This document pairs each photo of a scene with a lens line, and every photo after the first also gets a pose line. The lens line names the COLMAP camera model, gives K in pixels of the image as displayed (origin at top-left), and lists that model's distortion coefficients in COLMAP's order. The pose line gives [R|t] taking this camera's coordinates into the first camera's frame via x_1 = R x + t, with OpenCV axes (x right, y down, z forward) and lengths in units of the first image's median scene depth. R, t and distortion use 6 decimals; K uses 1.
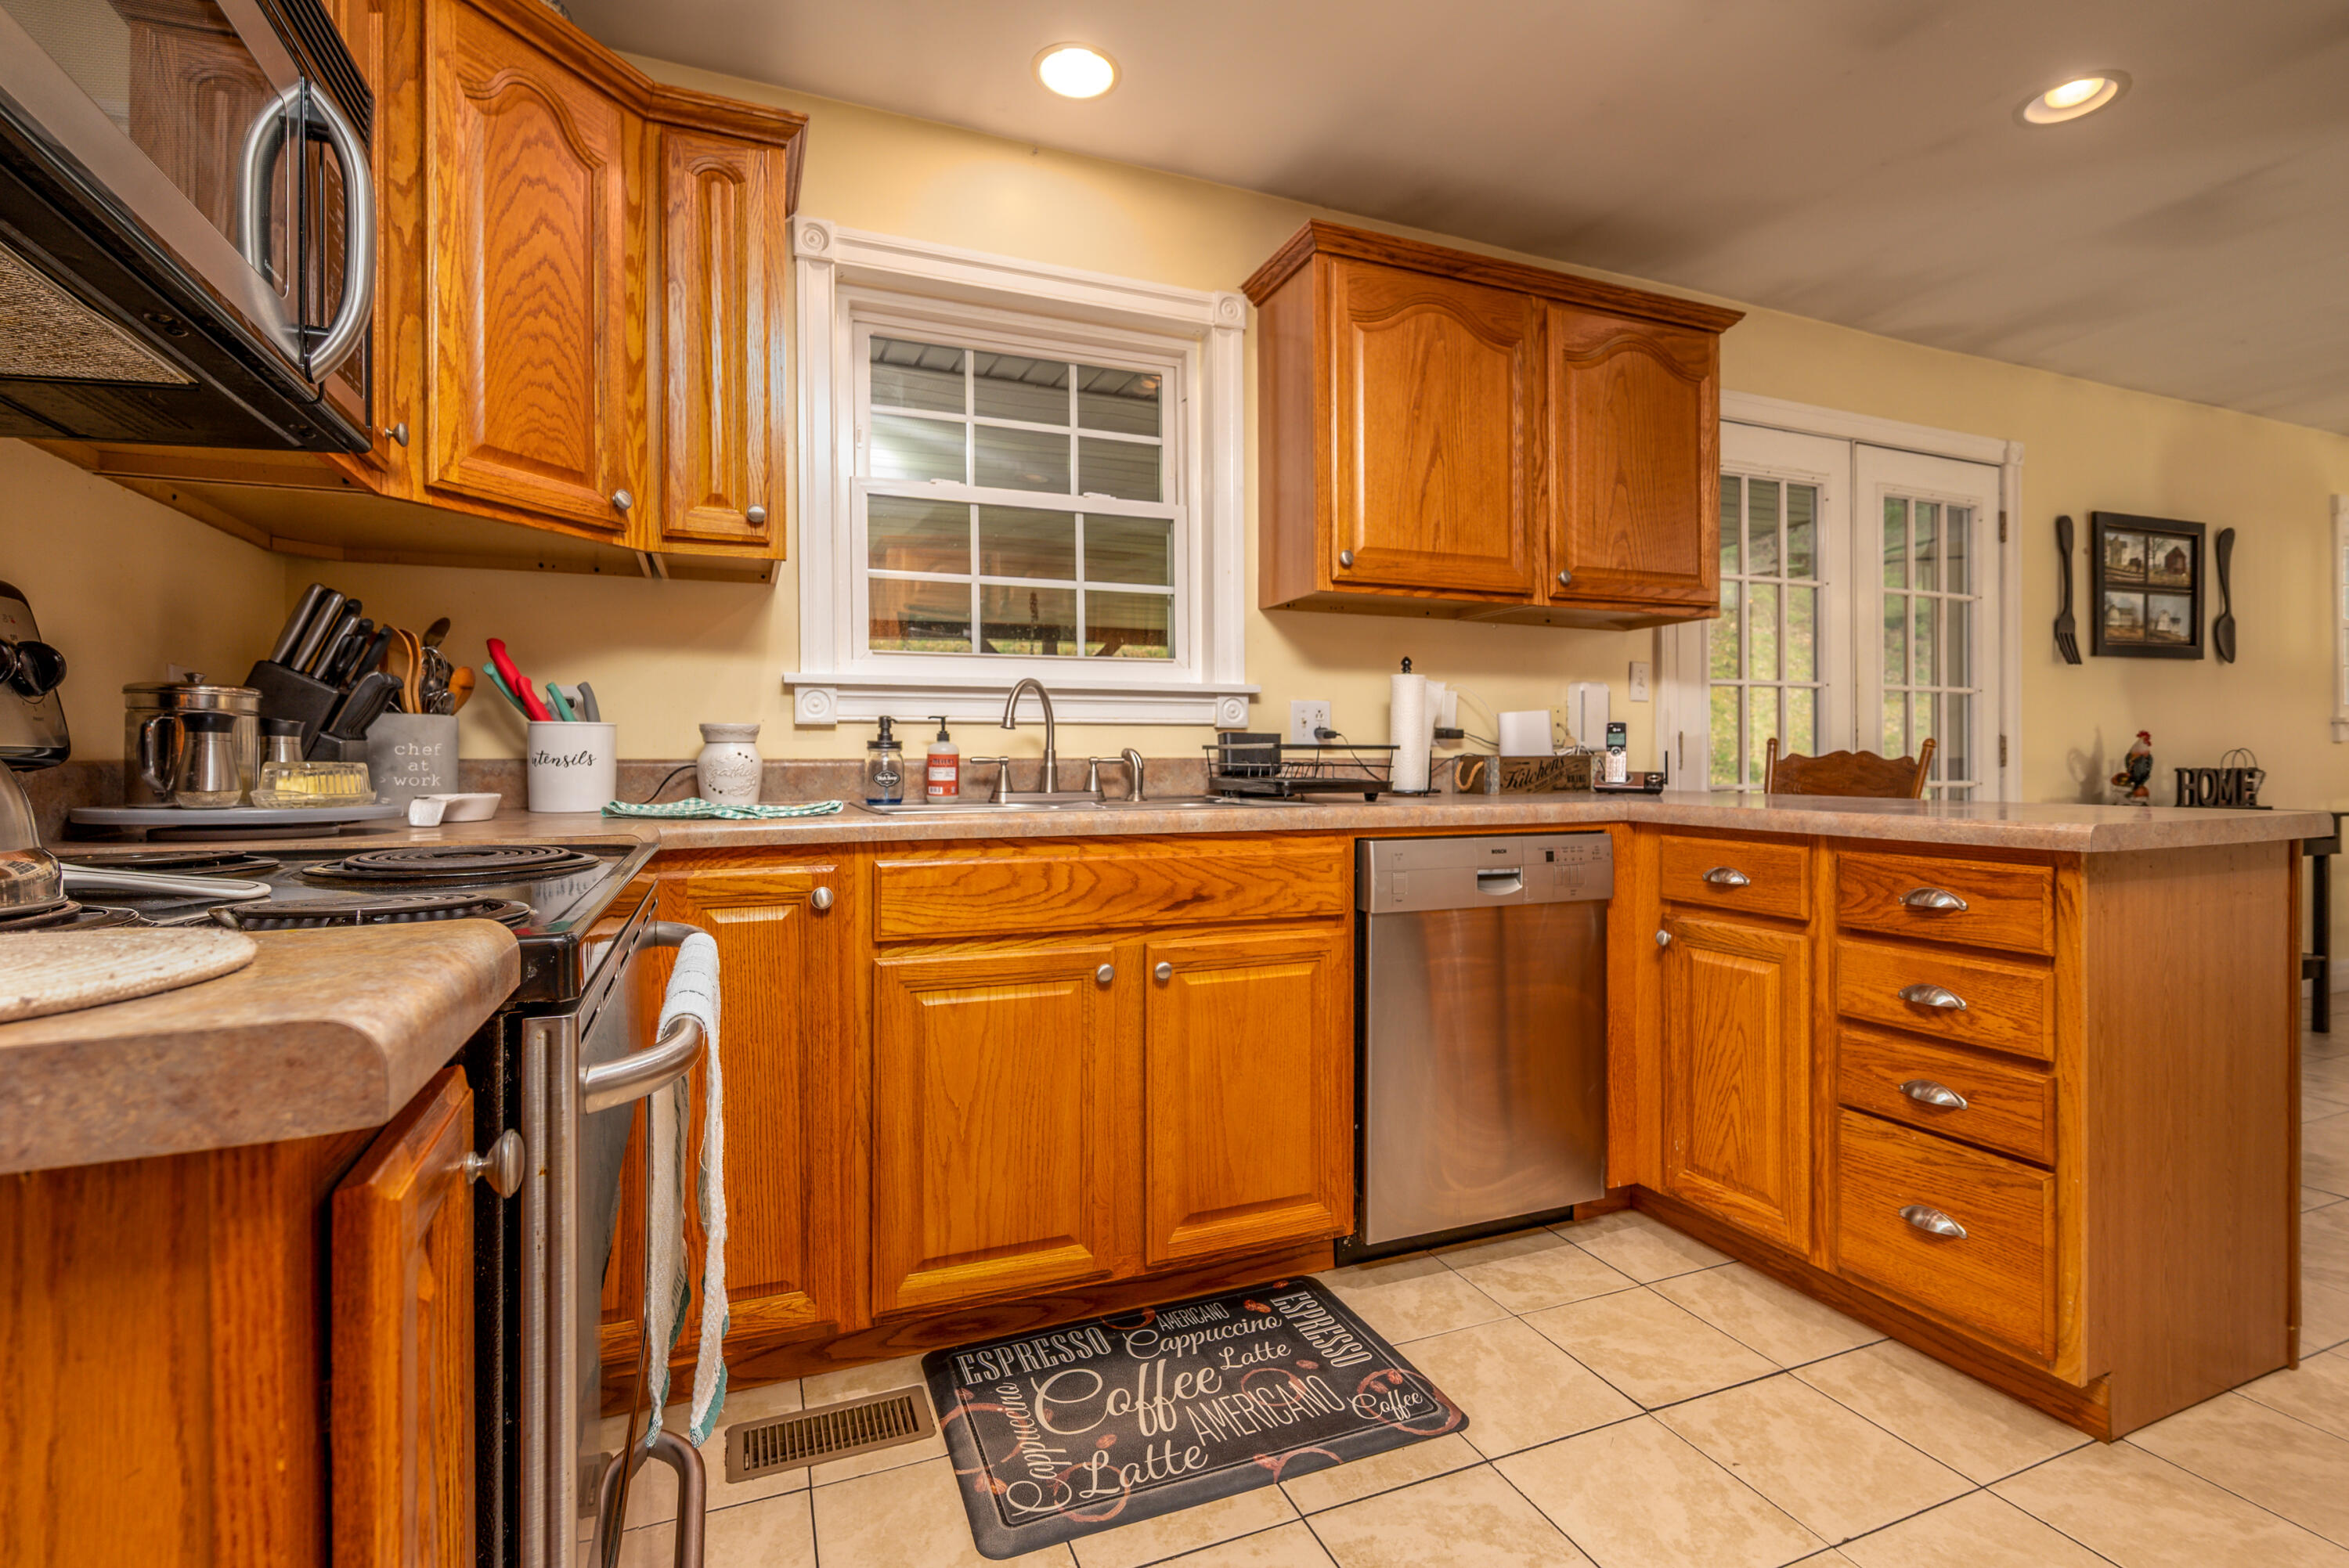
lens RADIAL K [[1023.0, 0, 1177.7], [0, 1023.0, 779.3], [0, 0, 1]] dist [0.000949, -0.000014]
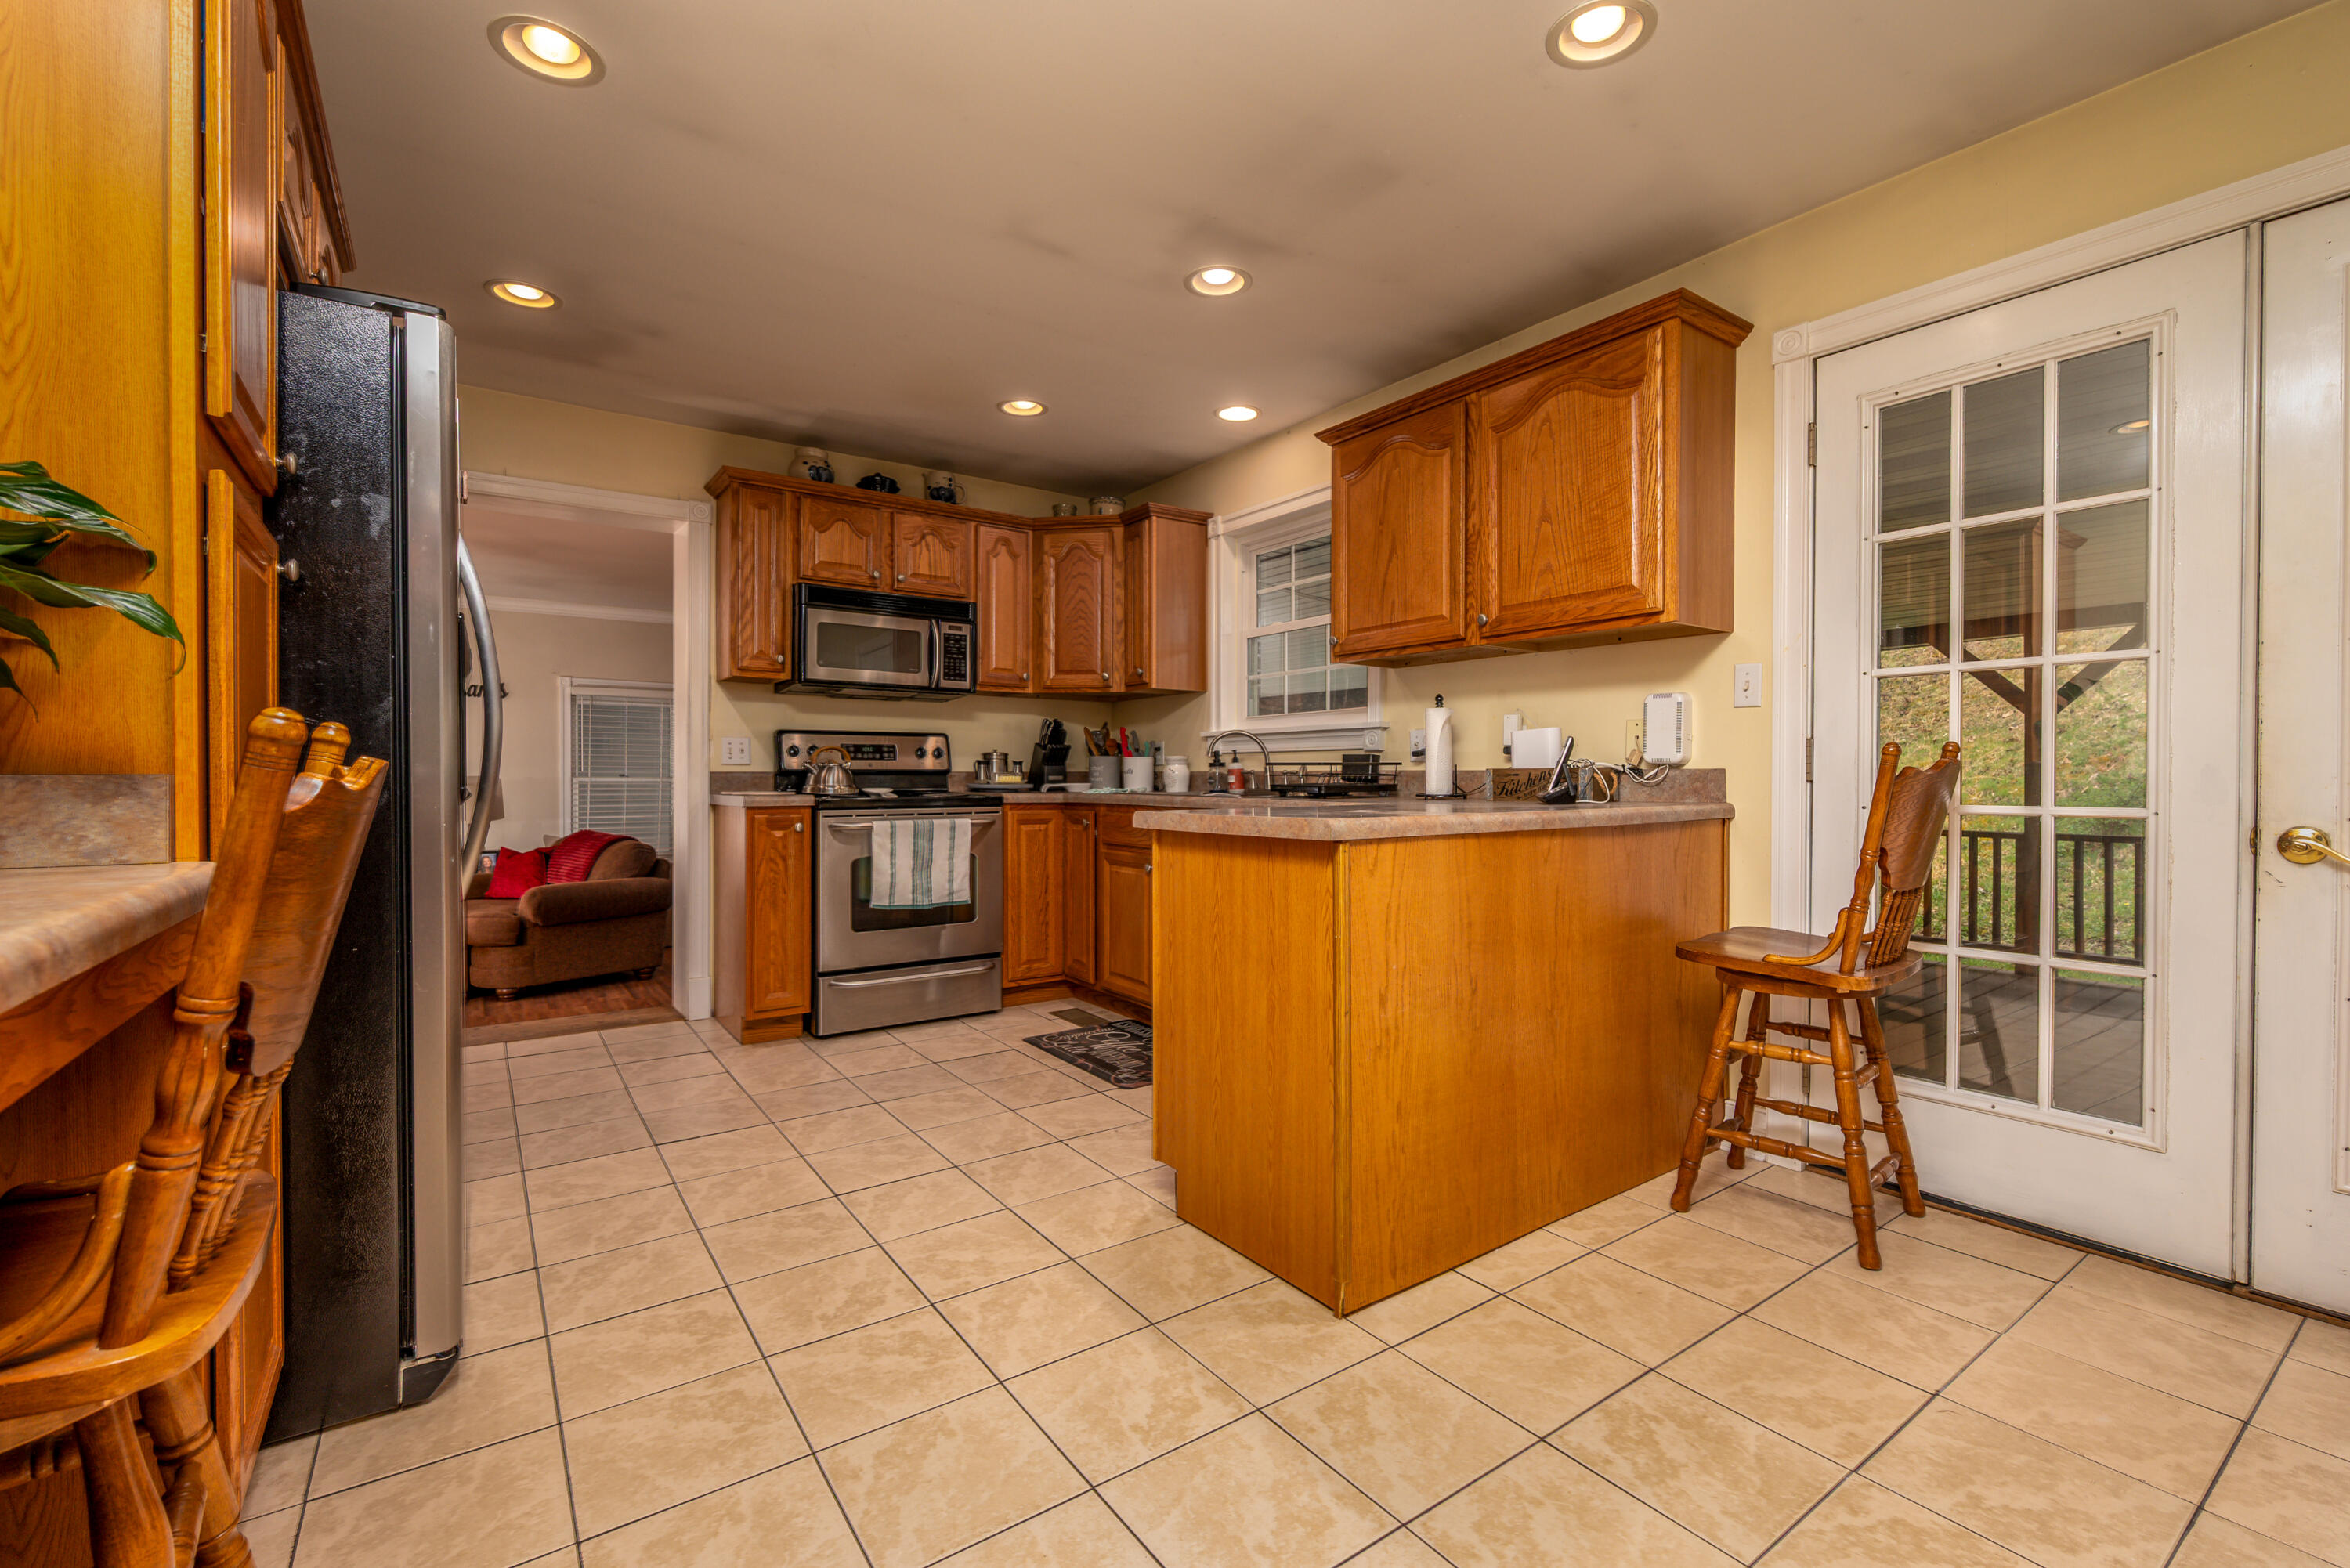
lens RADIAL K [[1023.5, 0, 1197.0], [0, 1023.5, 776.3], [0, 0, 1]] dist [0.000949, -0.000014]
pose [[0.236375, 0.008286, -0.971627, 1.716338], [-0.010109, 0.999930, 0.006068, -0.021996], [0.971609, 0.008388, 0.236442, 0.463896]]
